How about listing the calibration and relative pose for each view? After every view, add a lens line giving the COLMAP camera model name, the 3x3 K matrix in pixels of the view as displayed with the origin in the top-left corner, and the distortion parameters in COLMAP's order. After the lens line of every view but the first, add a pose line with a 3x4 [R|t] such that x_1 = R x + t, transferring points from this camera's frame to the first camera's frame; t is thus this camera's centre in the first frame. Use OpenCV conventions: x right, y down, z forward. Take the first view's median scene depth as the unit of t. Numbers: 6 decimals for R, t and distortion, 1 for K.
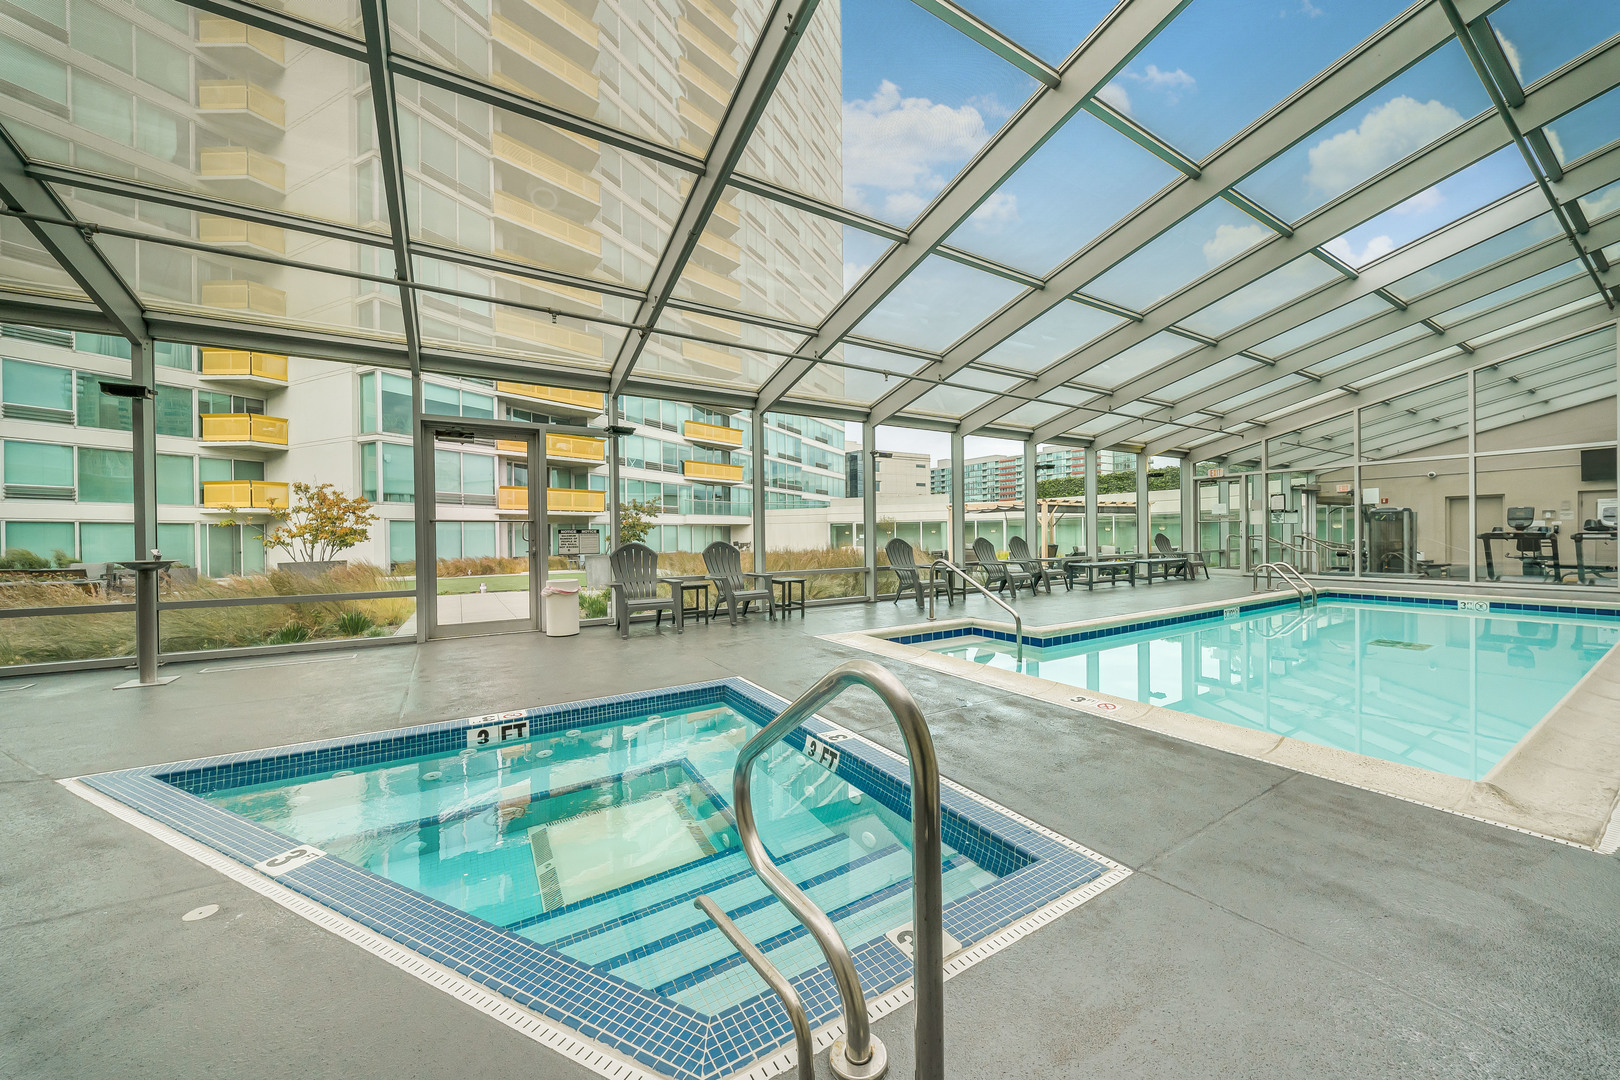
lens RADIAL K [[592.4, 0, 809.0], [0, 592.4, 550.0], [0, 0, 1]] dist [0.001530, 0.000007]
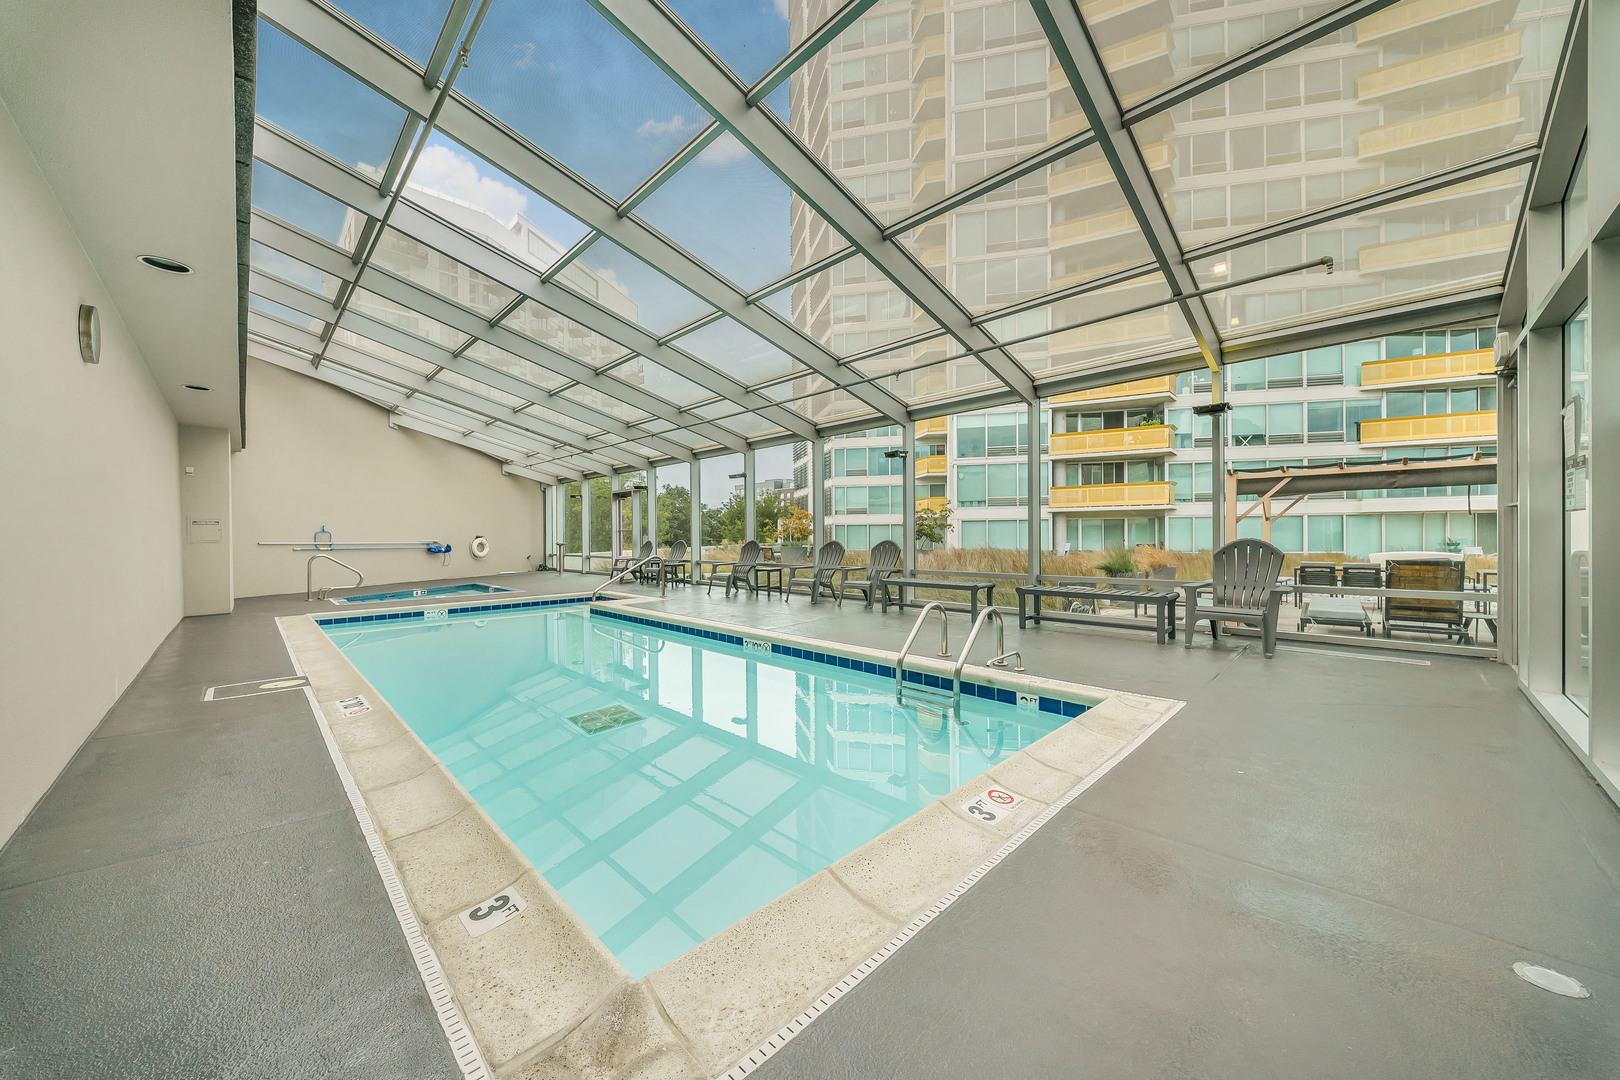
lens RADIAL K [[564.7, 0, 810.0], [0, 564.7, 540.0], [0, 0, 1]] dist [-0.000428, -0.000018]
pose [[0.212904, 0.014470, -0.976966, 0.524478], [-0.008922, 0.999877, 0.012865, -0.014308], [0.977032, 0.005978, 0.213007, 0.334915]]
